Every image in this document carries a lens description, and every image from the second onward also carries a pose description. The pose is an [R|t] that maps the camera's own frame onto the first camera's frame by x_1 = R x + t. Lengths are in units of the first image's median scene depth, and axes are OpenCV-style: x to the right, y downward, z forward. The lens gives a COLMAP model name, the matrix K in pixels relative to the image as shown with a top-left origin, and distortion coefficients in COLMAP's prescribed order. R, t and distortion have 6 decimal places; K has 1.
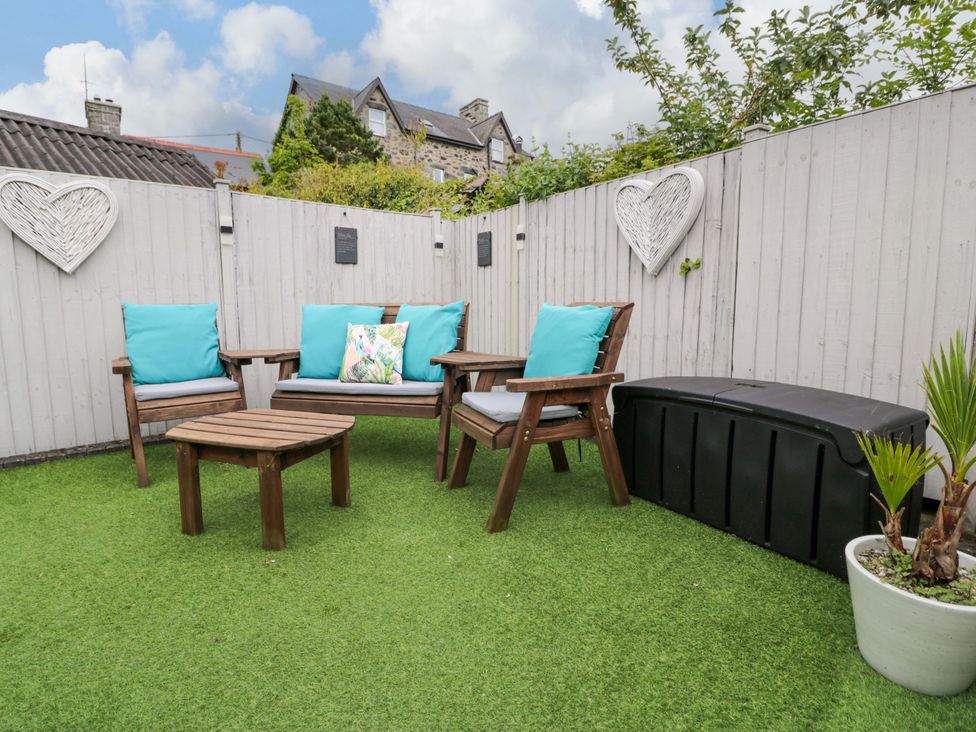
lens RADIAL K [[506.5, 0, 486.8], [0, 506.5, 364.2], [0, 0, 1]] dist [0.000338, -0.013705]
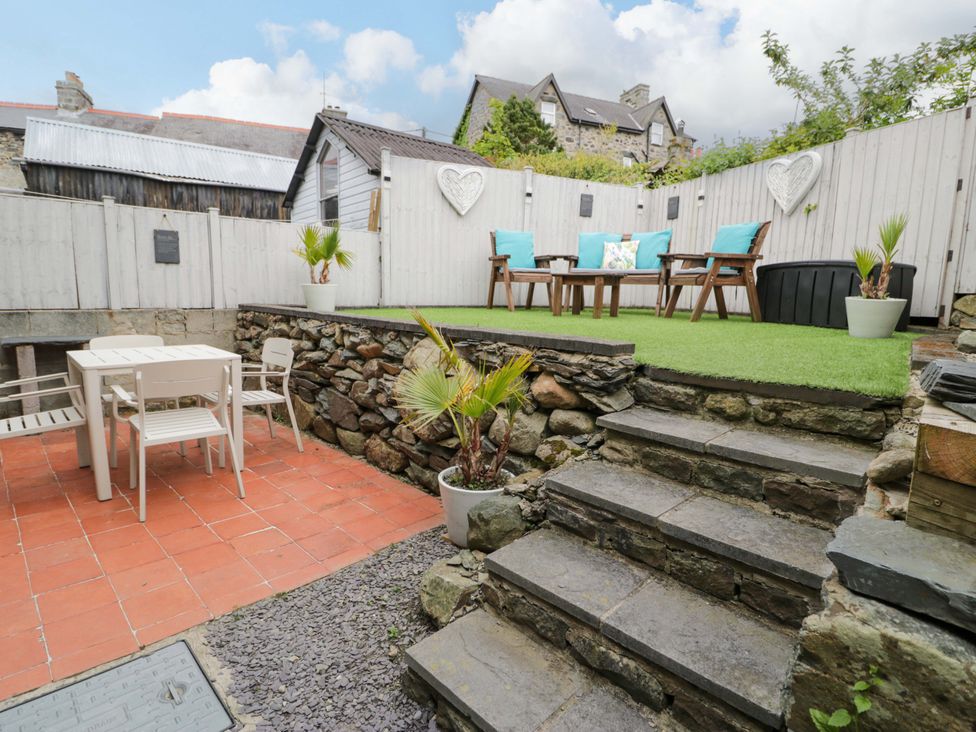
lens RADIAL K [[506.5, 0, 489.8], [0, 506.5, 365.8], [0, 0, 1]] dist [0.000338, -0.013705]
pose [[0.966710, 0.066184, -0.247167, -0.147089], [-0.059145, 0.997607, 0.035806, 0.255460], [0.248945, -0.019995, 0.968311, -0.708530]]
